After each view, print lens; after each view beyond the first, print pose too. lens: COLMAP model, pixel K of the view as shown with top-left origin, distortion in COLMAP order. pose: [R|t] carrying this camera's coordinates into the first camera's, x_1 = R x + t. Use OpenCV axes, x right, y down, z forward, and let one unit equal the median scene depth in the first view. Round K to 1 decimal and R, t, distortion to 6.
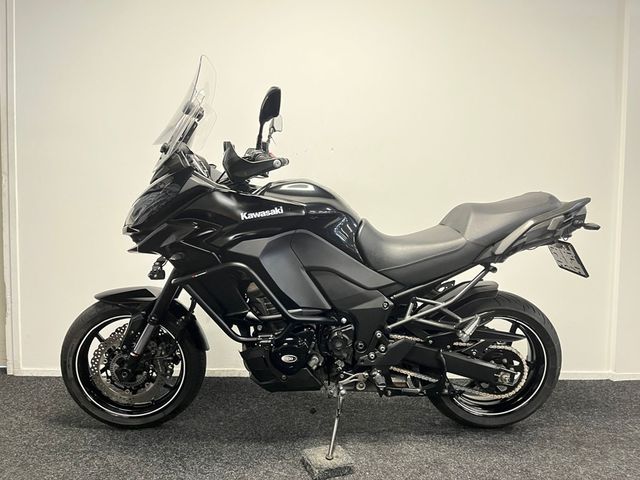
lens RADIAL K [[485.1, 0, 320.0], [0, 485.1, 240.0], [0, 0, 1]] dist [0.068050, -0.092038]
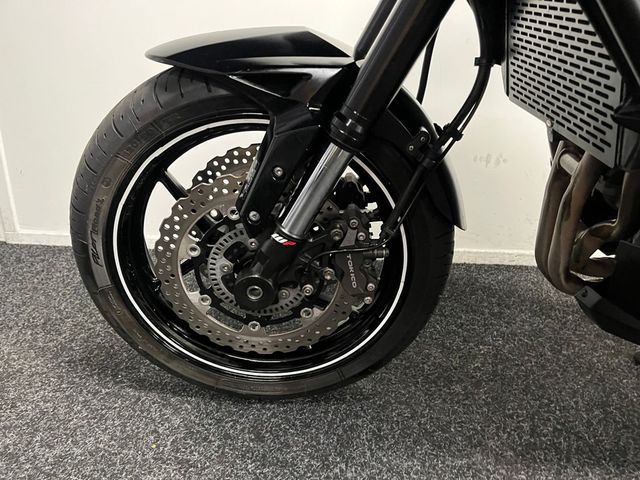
lens RADIAL K [[485.1, 0, 320.0], [0, 485.1, 240.0], [0, 0, 1]] dist [0.068050, -0.092038]
pose [[0.998023, 0.036761, -0.050970, -0.328262], [-0.019282, 0.951070, 0.308374, 0.129052], [0.059812, -0.306782, 0.949899, 0.670851]]
